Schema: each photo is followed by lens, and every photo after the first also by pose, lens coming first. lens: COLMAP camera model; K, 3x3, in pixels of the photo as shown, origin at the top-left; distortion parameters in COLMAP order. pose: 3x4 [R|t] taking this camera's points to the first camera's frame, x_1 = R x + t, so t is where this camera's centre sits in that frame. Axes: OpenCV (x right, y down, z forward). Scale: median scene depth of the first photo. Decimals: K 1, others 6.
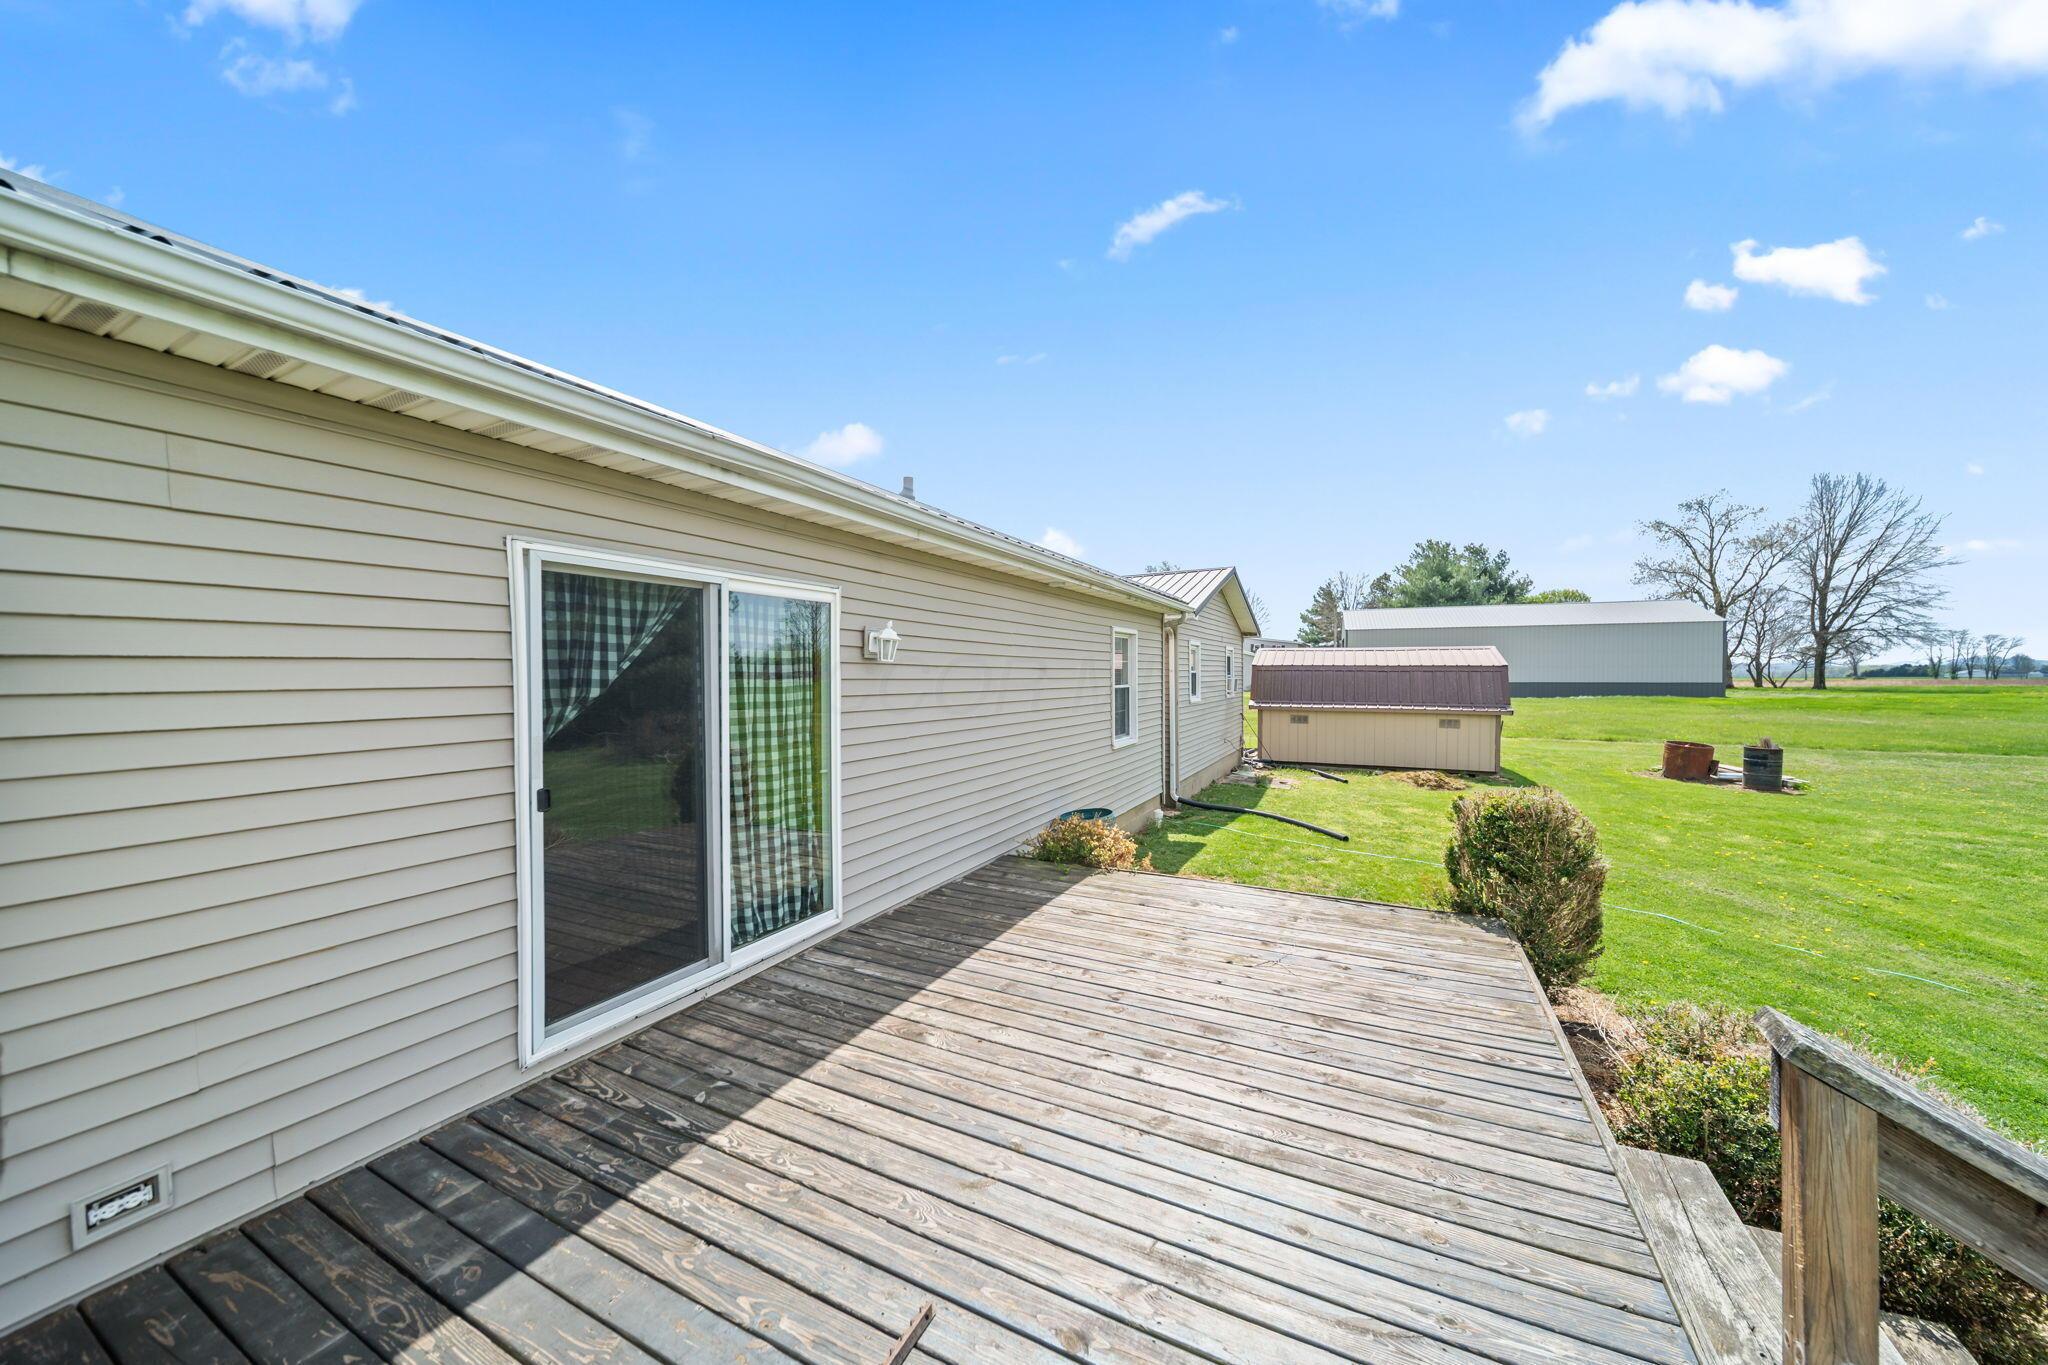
lens RADIAL K [[715.7, 0, 1031.9], [0, 715.7, 686.9], [0, 0, 1]] dist [-0.003217, -0.001108]
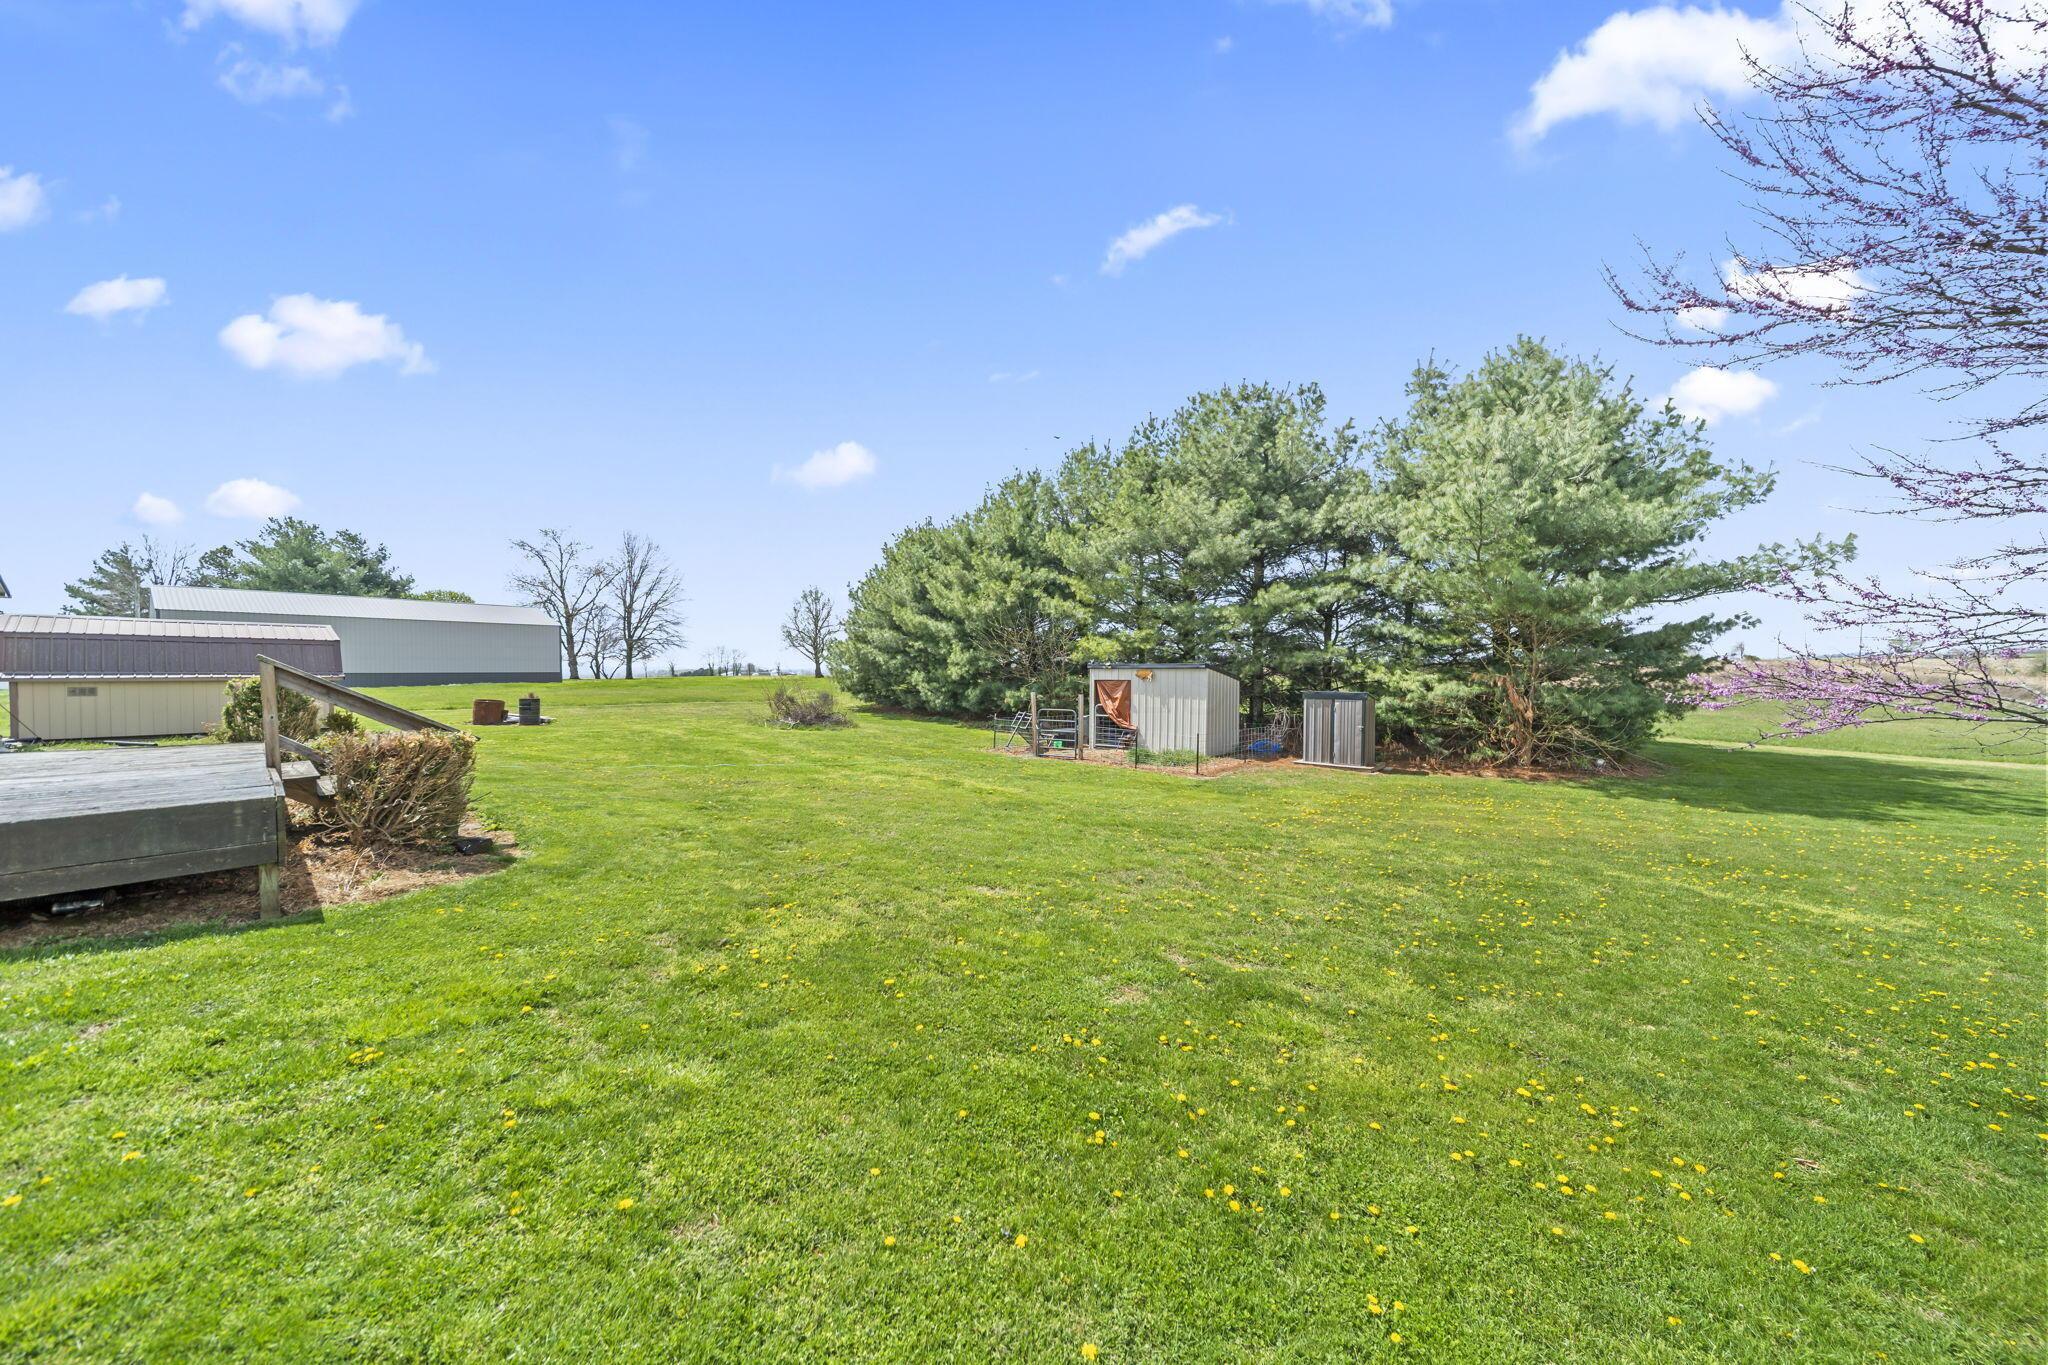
lens RADIAL K [[715.7, 0, 1010.2], [0, 715.7, 683.8], [0, 0, 1]] dist [-0.003217, -0.001108]
pose [[0.280351, -0.012250, 0.959819, -0.054076], [0.021139, 0.999755, 0.006585, 0.017850], [-0.959665, 0.018444, 0.280542, -0.129768]]
